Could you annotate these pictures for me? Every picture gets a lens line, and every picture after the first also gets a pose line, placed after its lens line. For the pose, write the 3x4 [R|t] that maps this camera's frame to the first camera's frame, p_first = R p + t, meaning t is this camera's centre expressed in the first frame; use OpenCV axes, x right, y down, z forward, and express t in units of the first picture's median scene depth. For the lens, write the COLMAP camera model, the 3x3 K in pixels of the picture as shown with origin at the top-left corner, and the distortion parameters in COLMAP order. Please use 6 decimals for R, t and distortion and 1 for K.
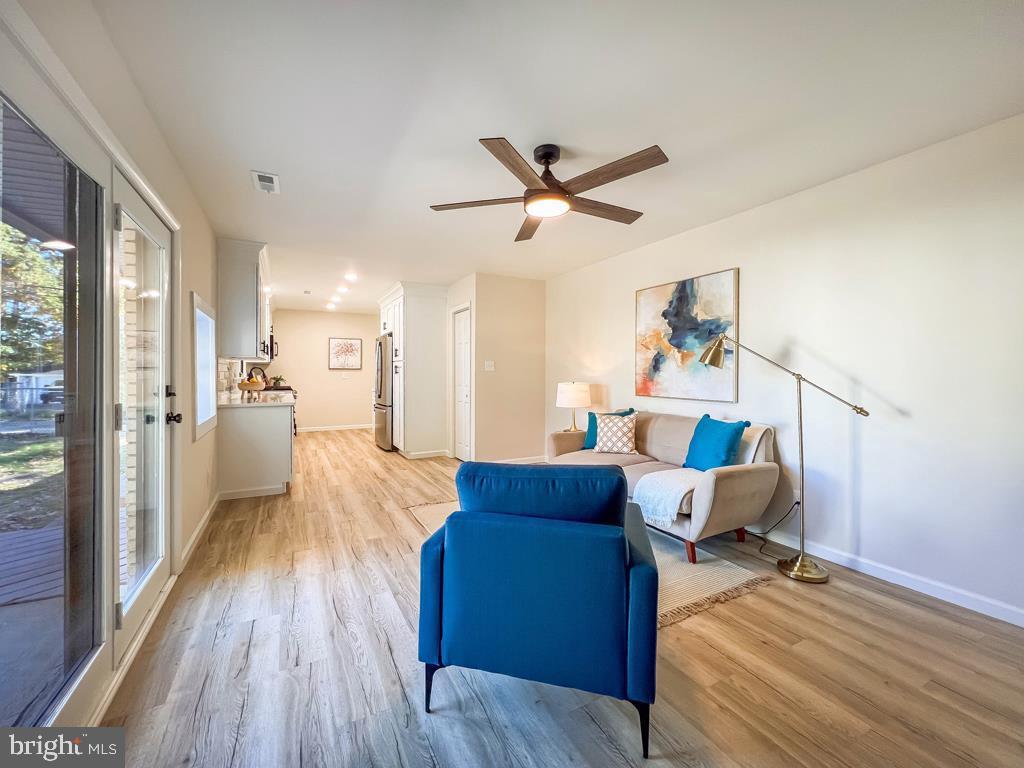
lens RADIAL K [[419.3, 0, 506.0], [0, 419.3, 377.7], [0, 0, 1]] dist [-0.003678, 0.000806]
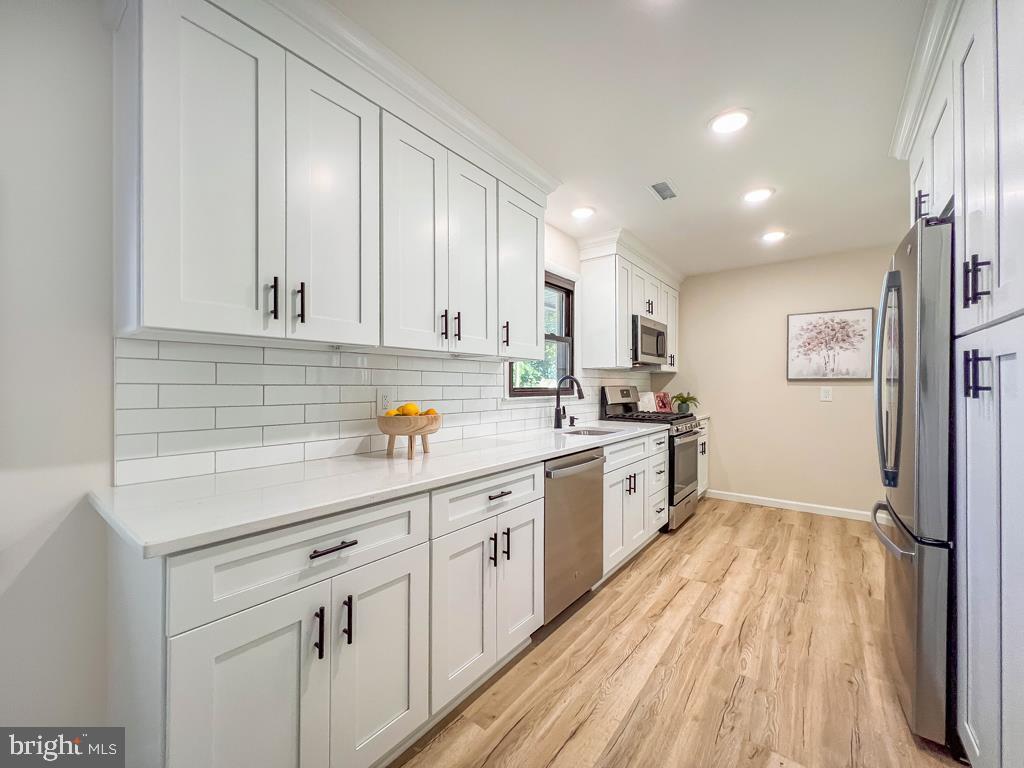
lens RADIAL K [[419.3, 0, 501.6], [0, 419.3, 385.2], [0, 0, 1]] dist [-0.003678, 0.000806]
pose [[0.411387, -0.003218, -0.911455, -0.294703], [-0.013181, 0.999868, -0.009479, -0.015692], [0.911366, 0.015914, 0.411290, 1.206350]]
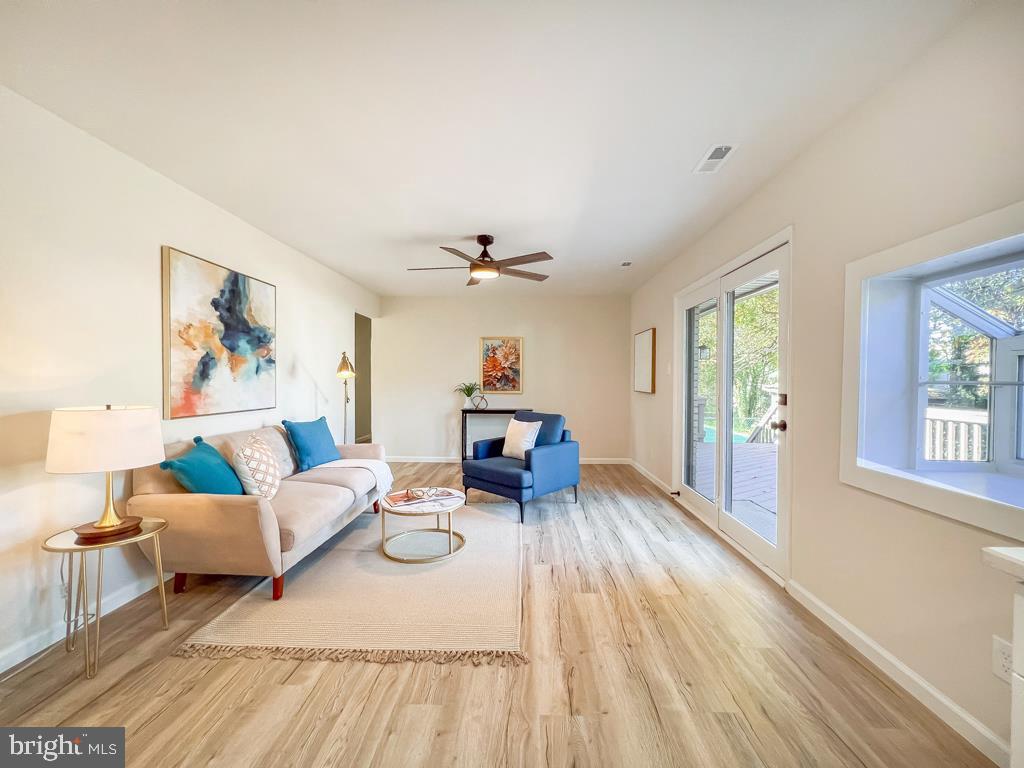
lens RADIAL K [[419.3, 0, 510.7], [0, 419.3, 384.9], [0, 0, 1]] dist [-0.003678, 0.000806]
pose [[-0.867558, -0.008100, 0.497270, -0.470908], [0.004837, 0.999683, 0.024721, -0.022138], [-0.497313, 0.023852, -0.867243, 1.432655]]
